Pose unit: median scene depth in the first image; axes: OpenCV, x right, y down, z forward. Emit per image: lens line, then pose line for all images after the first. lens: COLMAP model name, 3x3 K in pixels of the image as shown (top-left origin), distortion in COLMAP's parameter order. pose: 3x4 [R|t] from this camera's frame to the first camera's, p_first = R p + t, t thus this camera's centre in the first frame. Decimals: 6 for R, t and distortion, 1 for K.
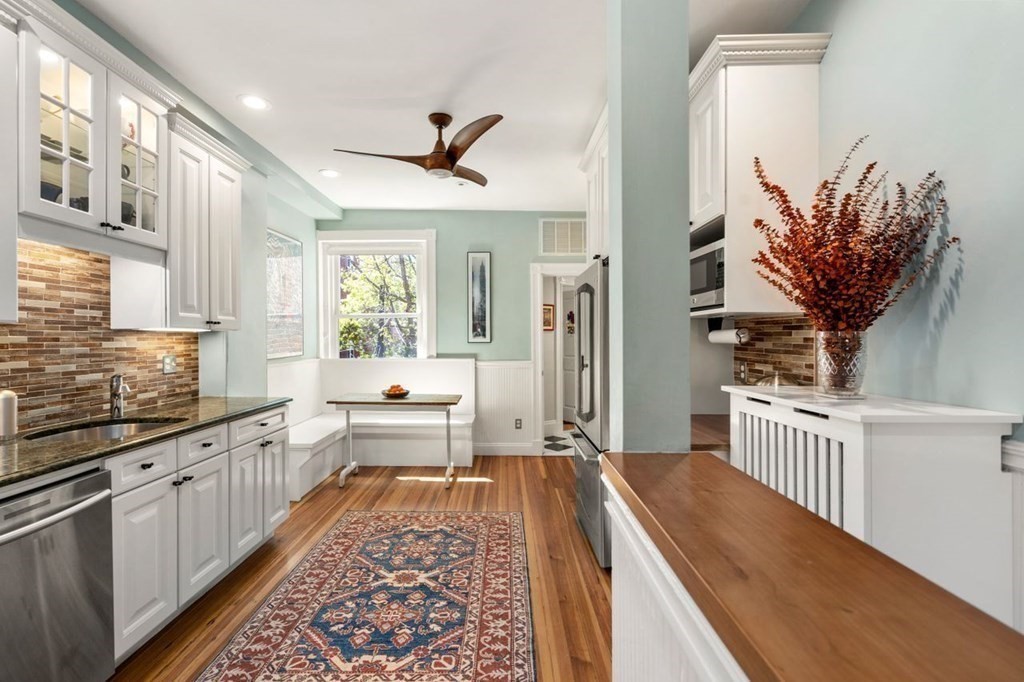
lens RADIAL K [[468.3, 0, 505.3], [0, 468.3, 335.9], [0, 0, 1]] dist [-0.003459, 0.000621]
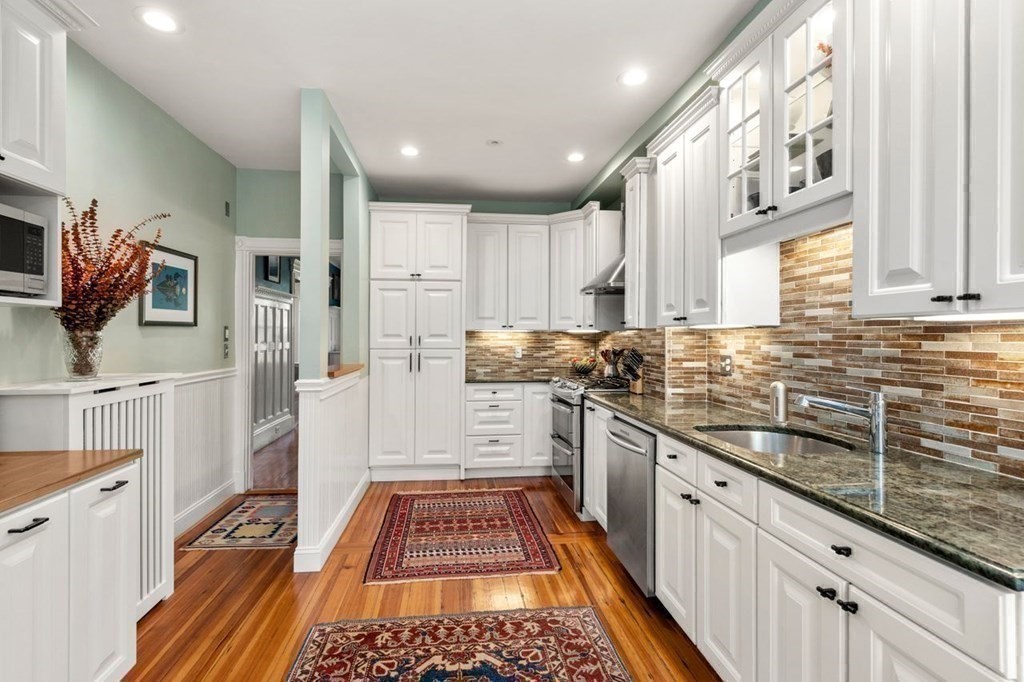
lens RADIAL K [[472.7, 0, 501.0], [0, 472.7, 335.0], [0, 0, 1]] dist [0.000458, 0.001457]
pose [[-0.993540, 0.000065, -0.113484, -0.205801], [0.000898, 0.999973, -0.007285, 0.008164], [0.113481, -0.007340, -0.993513, 1.588987]]
